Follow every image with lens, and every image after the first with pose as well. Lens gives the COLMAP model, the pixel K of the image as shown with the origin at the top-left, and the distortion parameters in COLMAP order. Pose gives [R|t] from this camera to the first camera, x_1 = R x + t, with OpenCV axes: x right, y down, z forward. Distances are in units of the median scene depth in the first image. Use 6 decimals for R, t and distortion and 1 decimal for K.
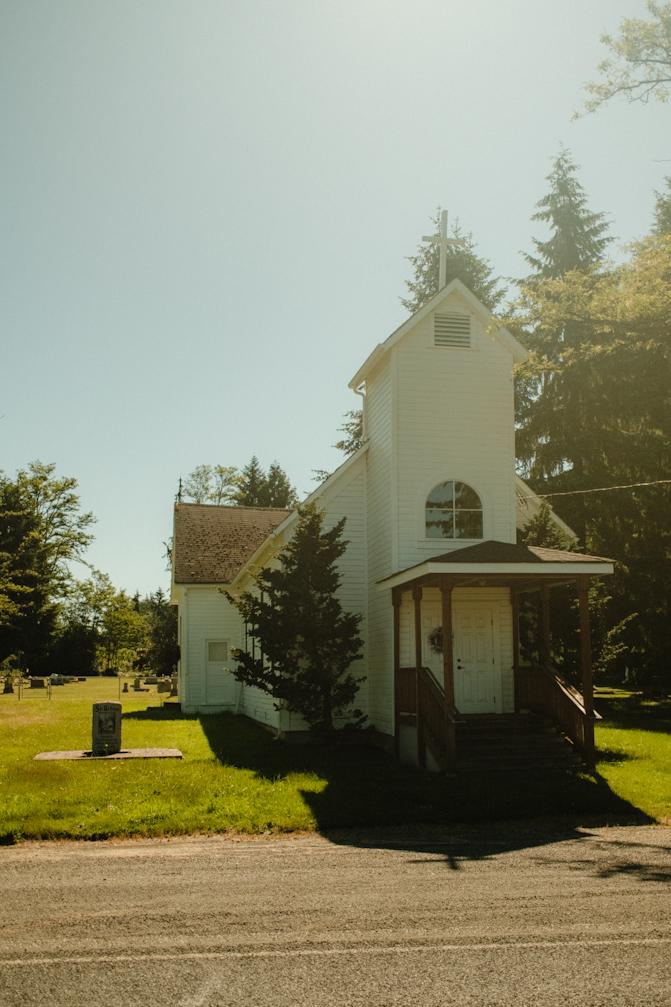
lens RADIAL K [[1041.5, 0, 335.5], [0, 1041.5, 503.5], [0, 0, 1]] dist [0.010130, 0.009168]
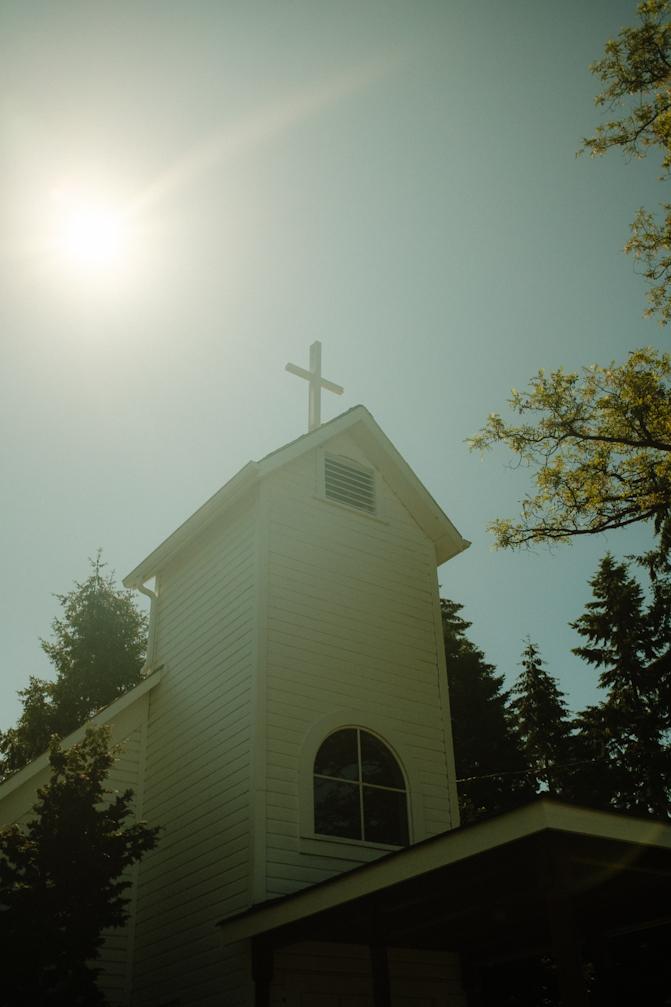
lens RADIAL K [[1041.5, 0, 335.5], [0, 1041.5, 503.5], [0, 0, 1]] dist [0.010130, 0.009168]
pose [[0.913903, 0.199140, 0.353731, -0.026420], [-0.039913, 0.911260, -0.409892, 0.022451], [-0.403967, 0.360483, 0.840751, 0.128396]]
